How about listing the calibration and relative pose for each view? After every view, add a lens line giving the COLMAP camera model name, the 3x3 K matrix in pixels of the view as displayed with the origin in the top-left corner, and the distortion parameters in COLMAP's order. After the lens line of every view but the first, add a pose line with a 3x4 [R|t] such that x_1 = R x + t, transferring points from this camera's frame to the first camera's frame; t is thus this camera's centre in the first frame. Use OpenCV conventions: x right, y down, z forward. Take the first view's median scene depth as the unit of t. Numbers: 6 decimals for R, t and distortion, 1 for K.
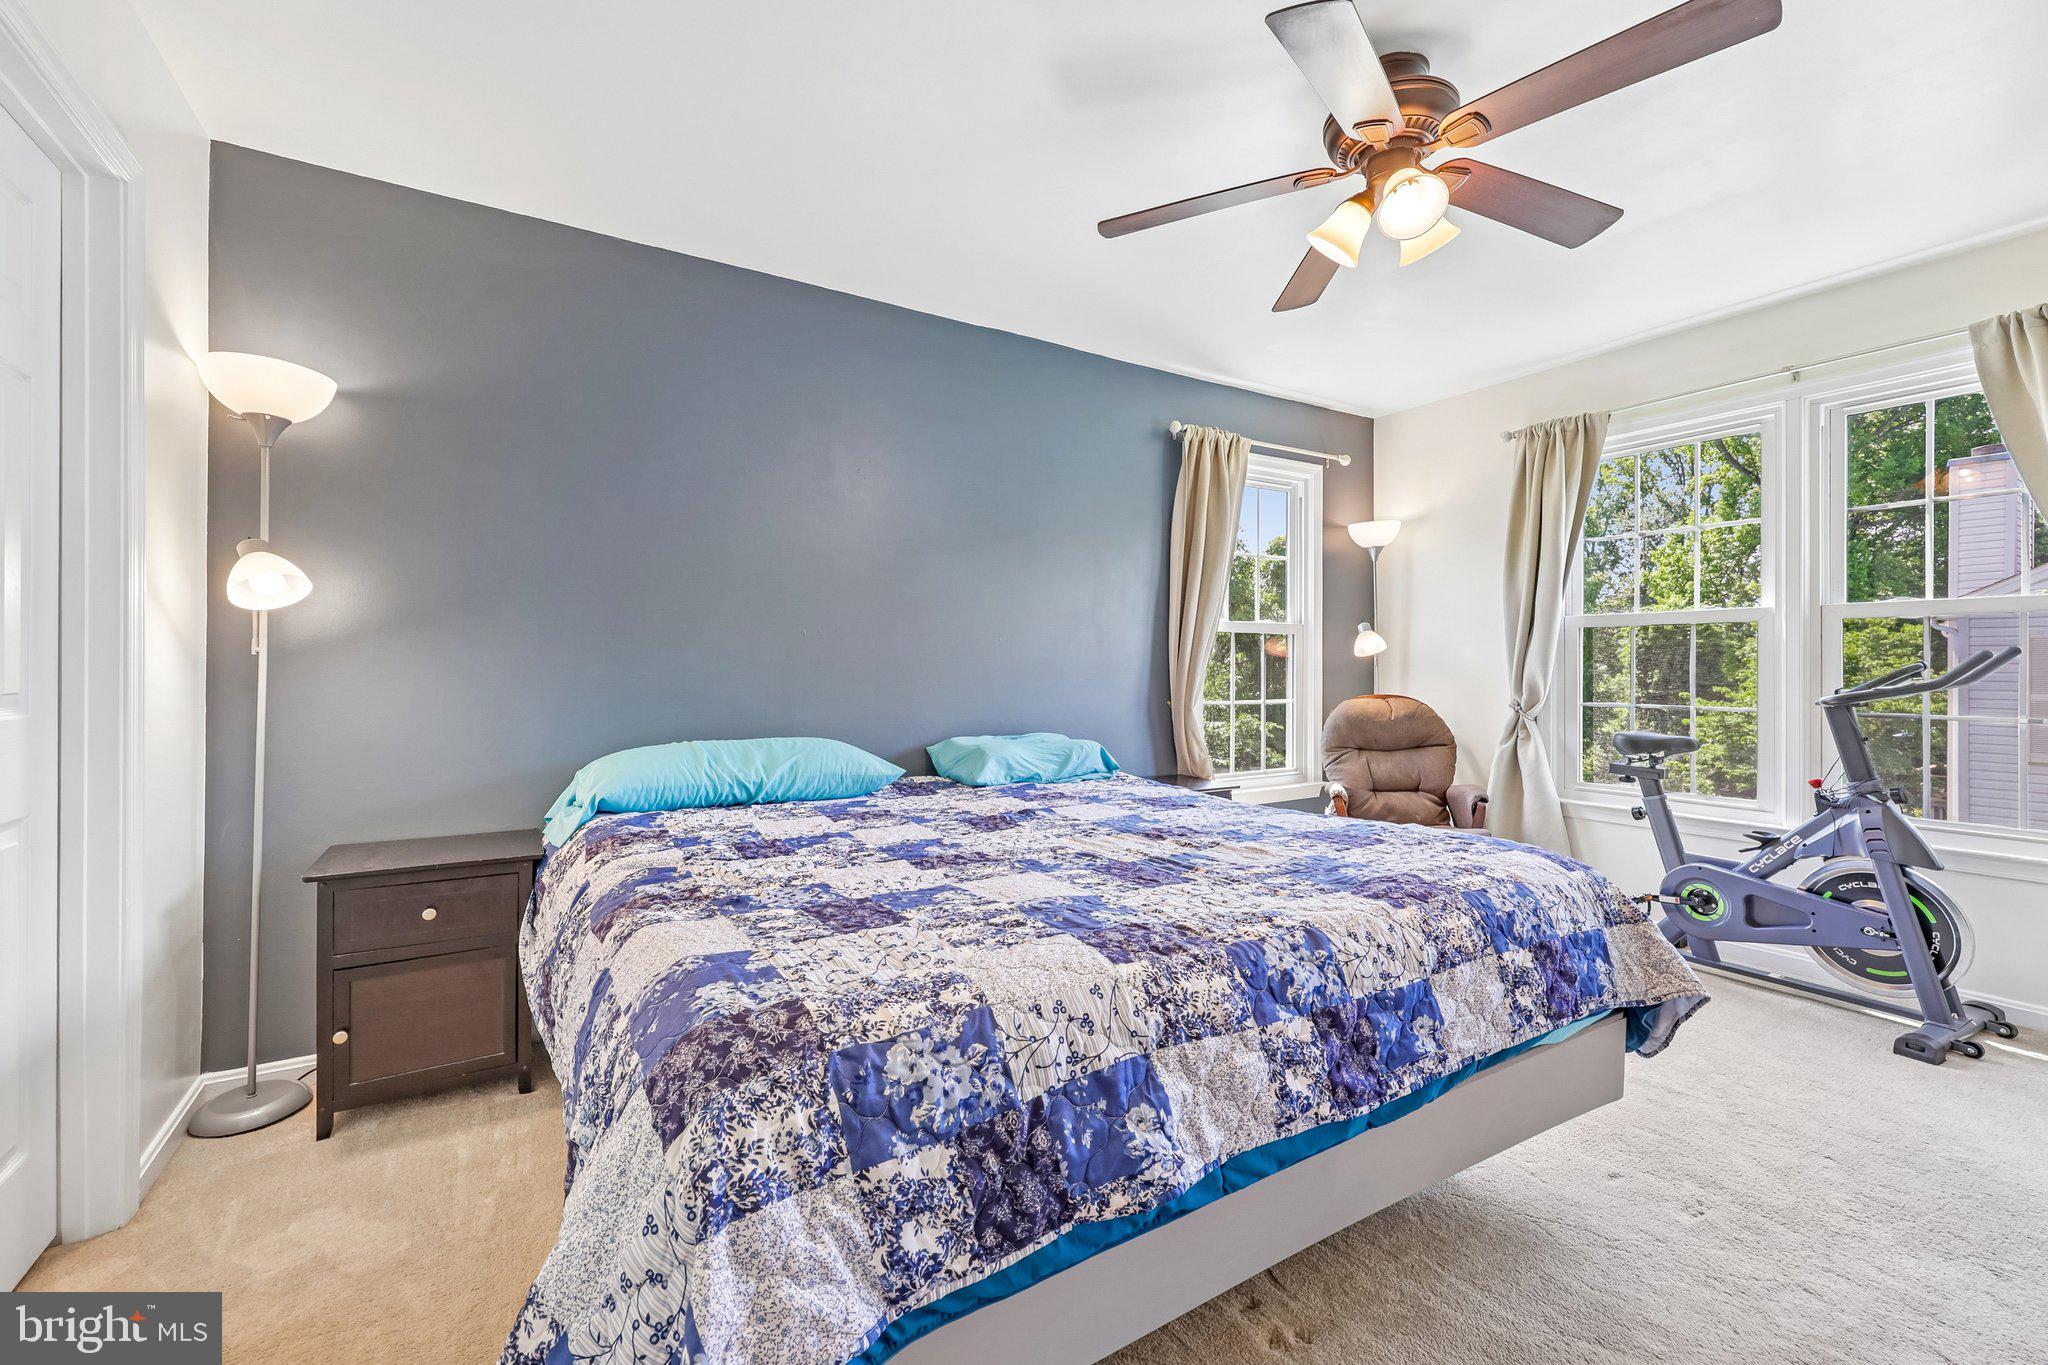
lens RADIAL K [[846.5, 0, 1030.1], [0, 846.5, 671.8], [0, 0, 1]] dist [-0.001397, 0.001338]
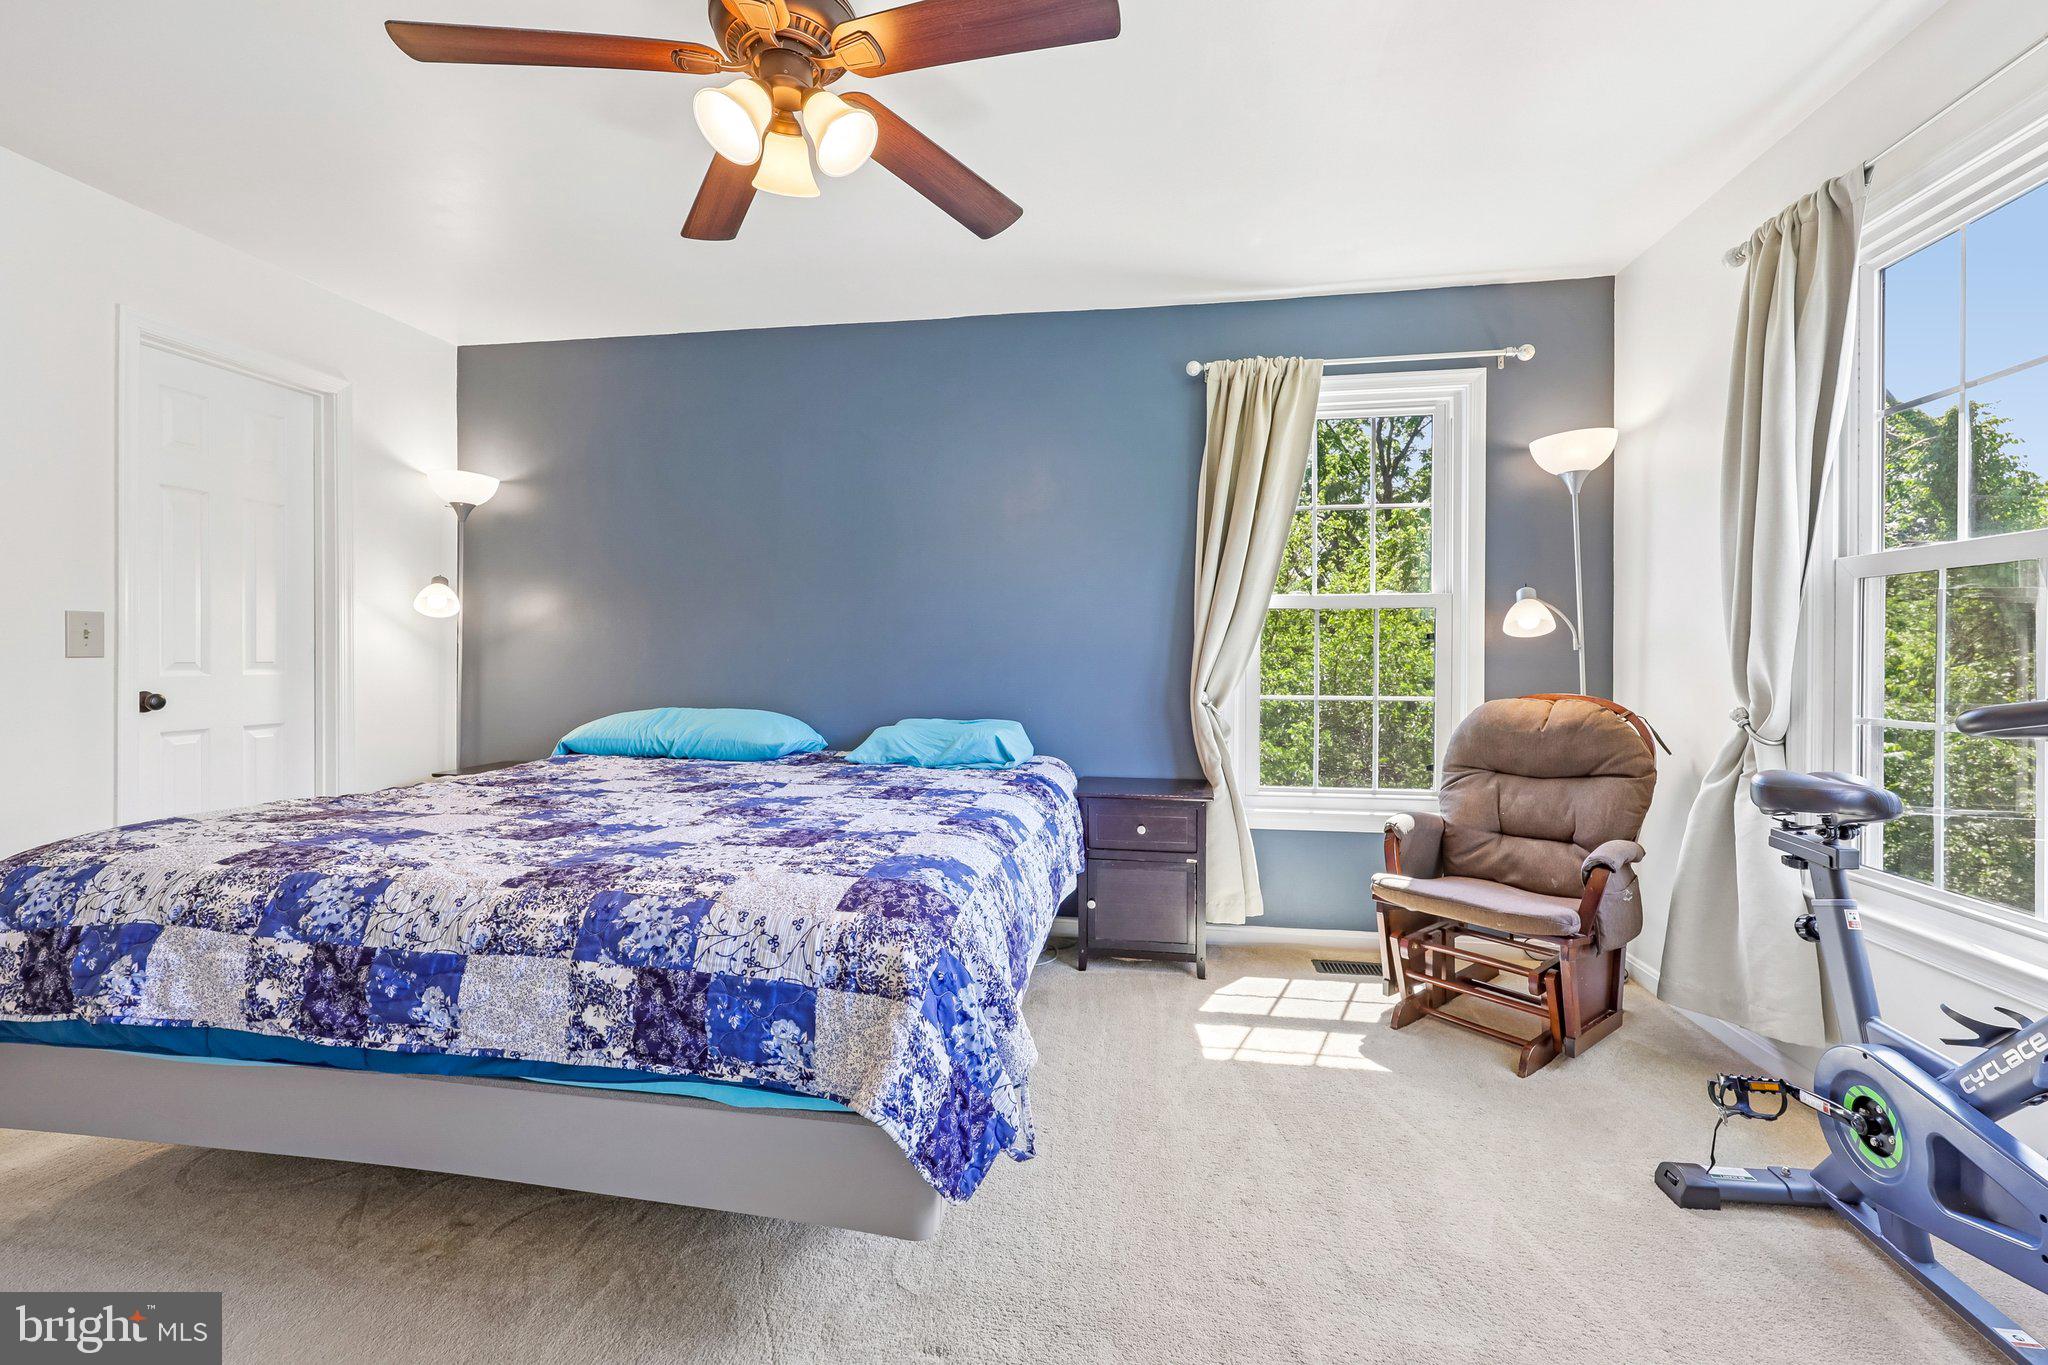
lens RADIAL K [[846.5, 0, 1016.1], [0, 846.5, 659.0], [0, 0, 1]] dist [-0.001397, 0.001338]
pose [[0.759976, 0.004330, -0.649937, 1.177126], [-0.006577, 0.999978, -0.001029, 0.007166], [0.649918, 0.005056, 0.759987, 0.483958]]
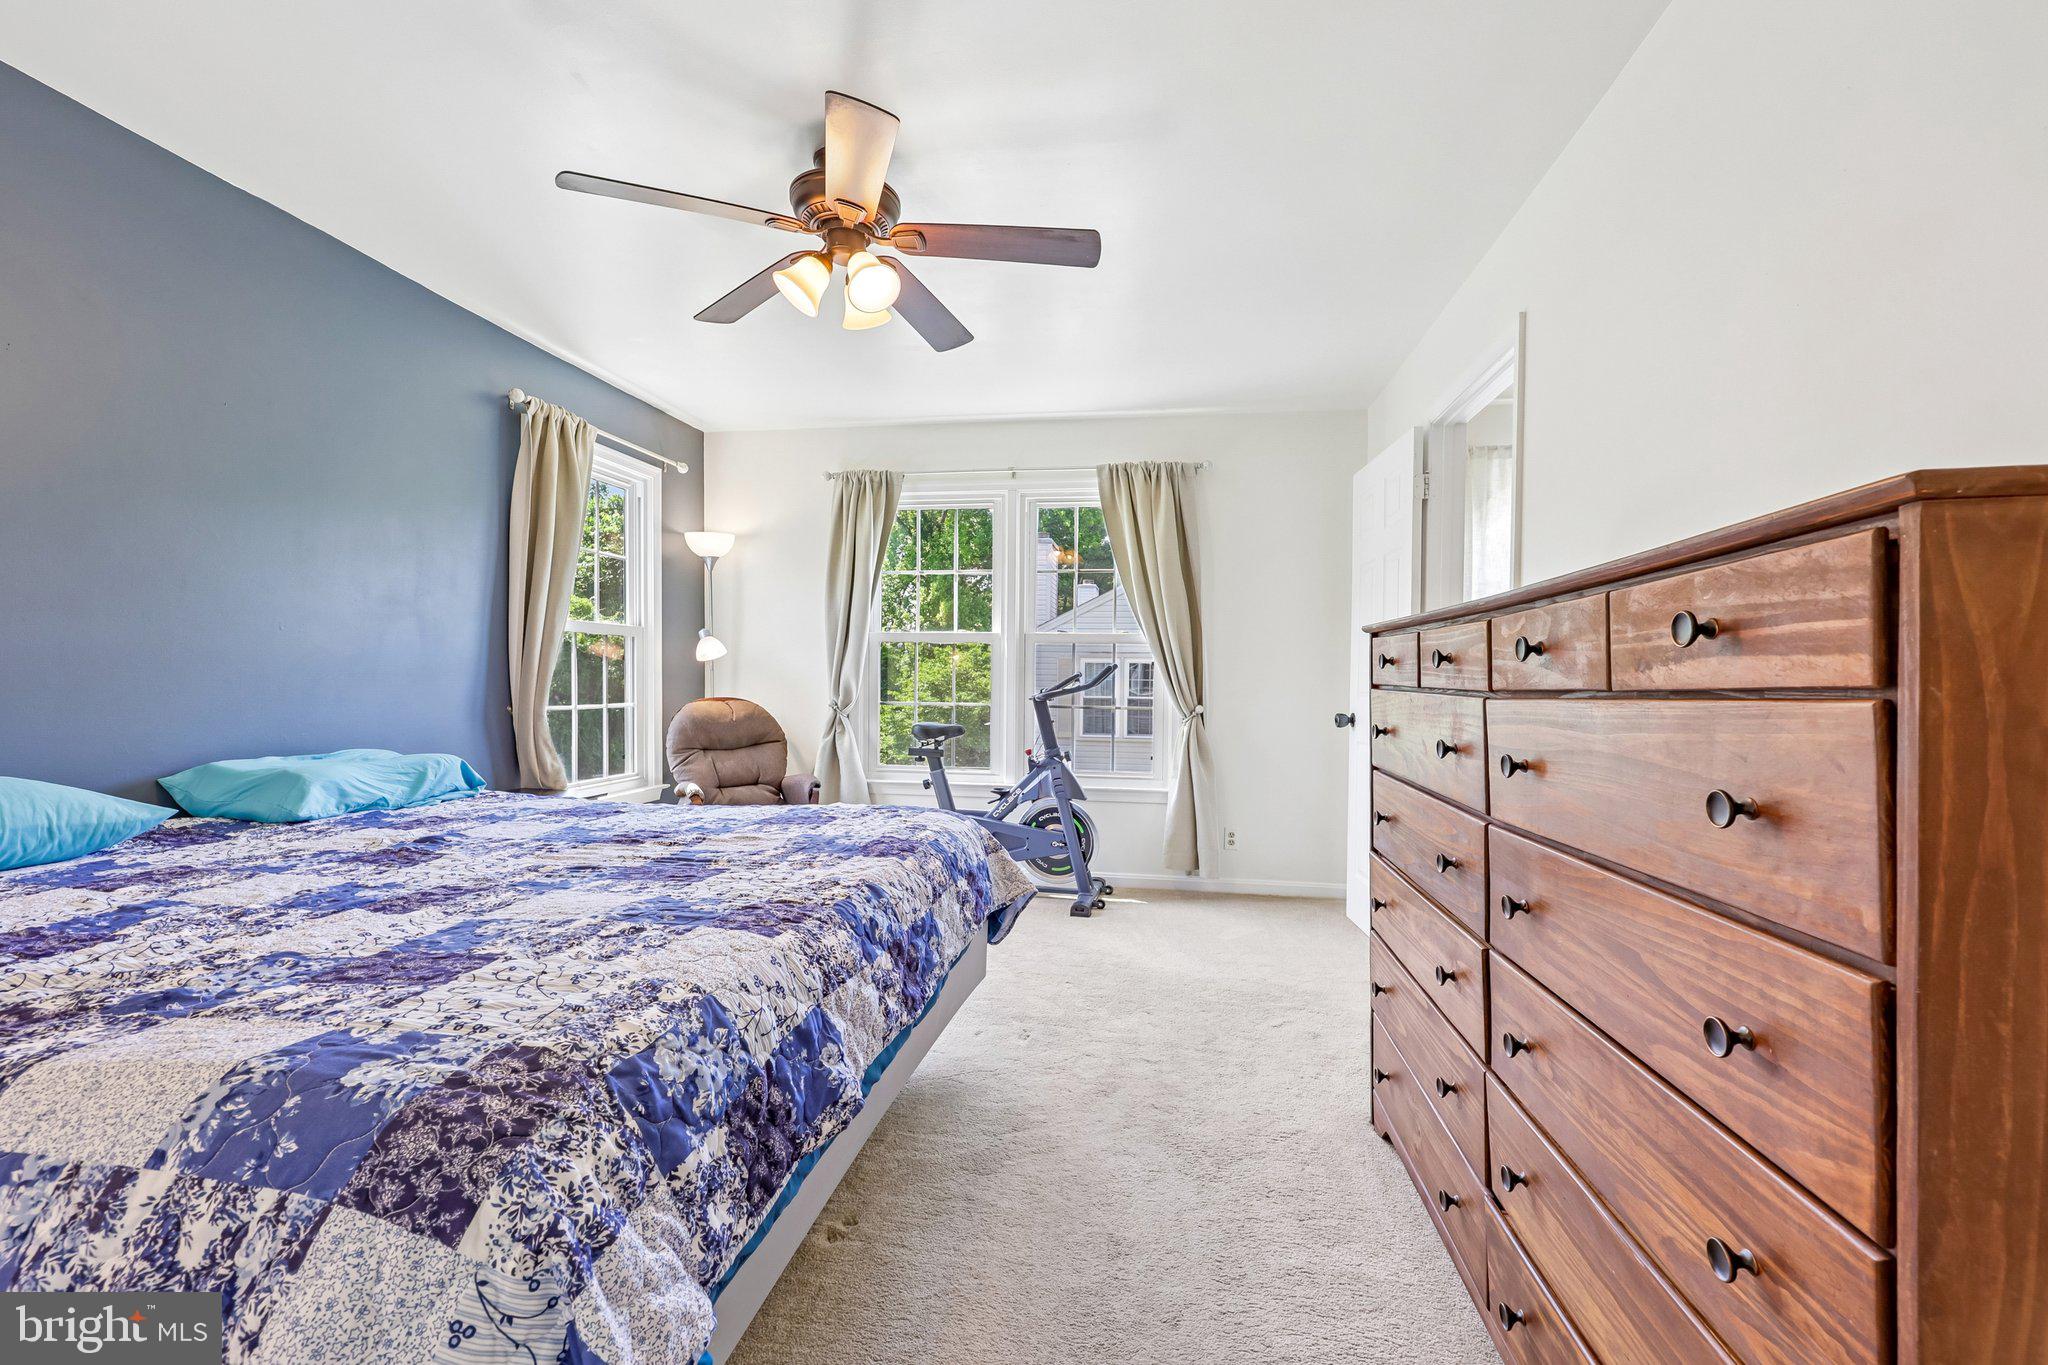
lens RADIAL K [[846.5, 0, 1022.5], [0, 846.5, 709.0], [0, 0, 1]] dist [-0.001397, 0.001338]
pose [[0.661523, -0.020437, 0.749647, -0.295645], [-0.007428, 0.999401, 0.033801, 0.006616], [-0.749888, -0.027929, 0.660974, 0.026038]]
